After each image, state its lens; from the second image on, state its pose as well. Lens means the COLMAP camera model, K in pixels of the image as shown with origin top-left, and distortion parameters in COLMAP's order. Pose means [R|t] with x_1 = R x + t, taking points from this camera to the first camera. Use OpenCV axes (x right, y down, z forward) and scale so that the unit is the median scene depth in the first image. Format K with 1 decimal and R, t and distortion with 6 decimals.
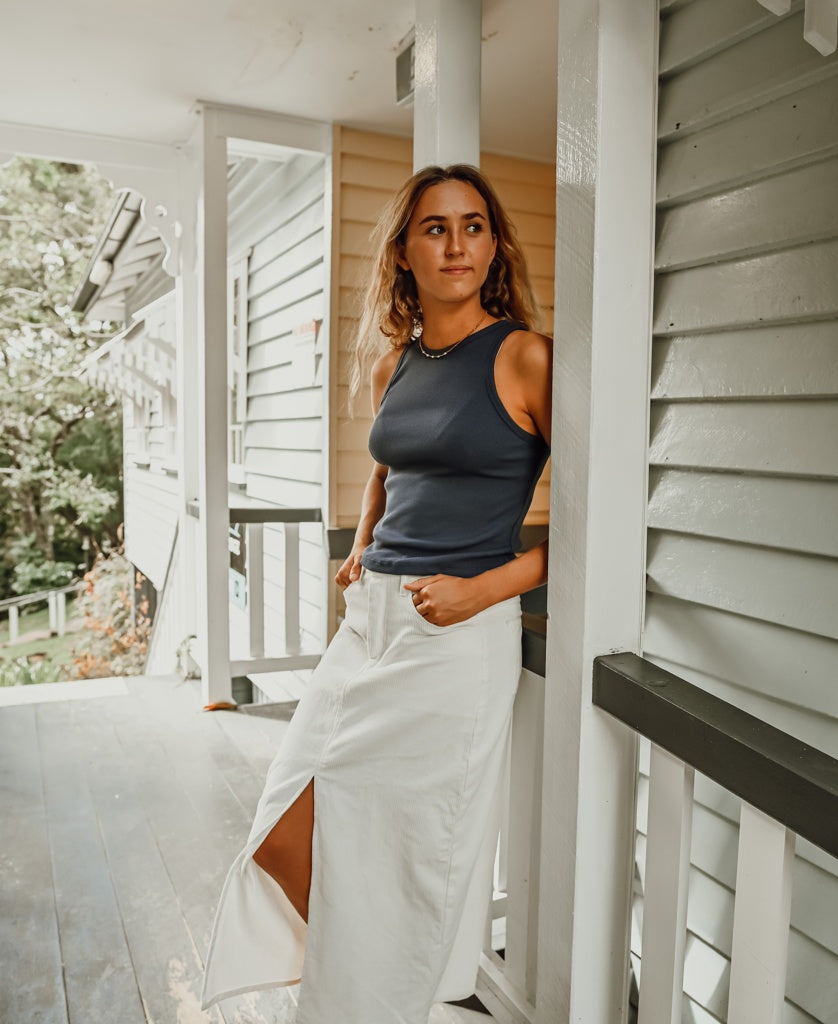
lens RADIAL K [[907.9, 0, 419.0], [0, 907.9, 512.0], [0, 0, 1]] dist [-0.104747, 0.161681]
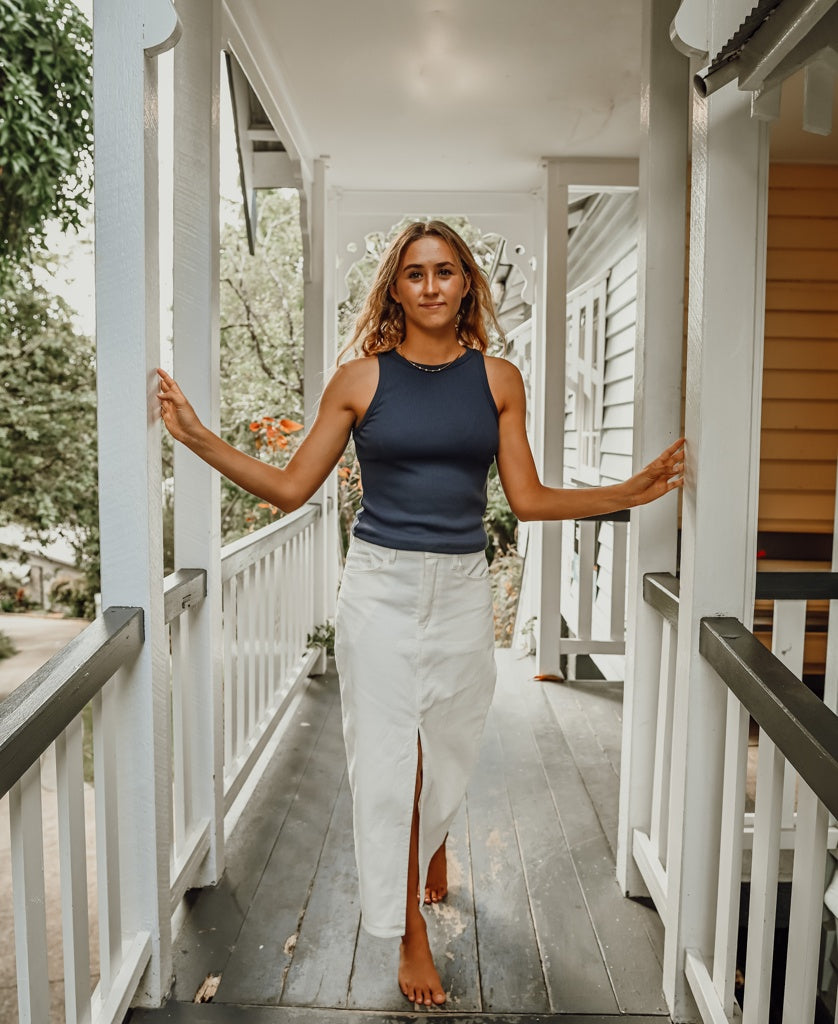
lens RADIAL K [[907.9, 0, 419.0], [0, 907.9, 512.0], [0, 0, 1]] dist [-0.104747, 0.161681]
pose [[0.903142, 0.028307, -0.428409, 0.082191], [-0.029463, 0.999558, 0.003934, 0.002189], [0.428331, 0.009070, 0.903577, -0.083959]]
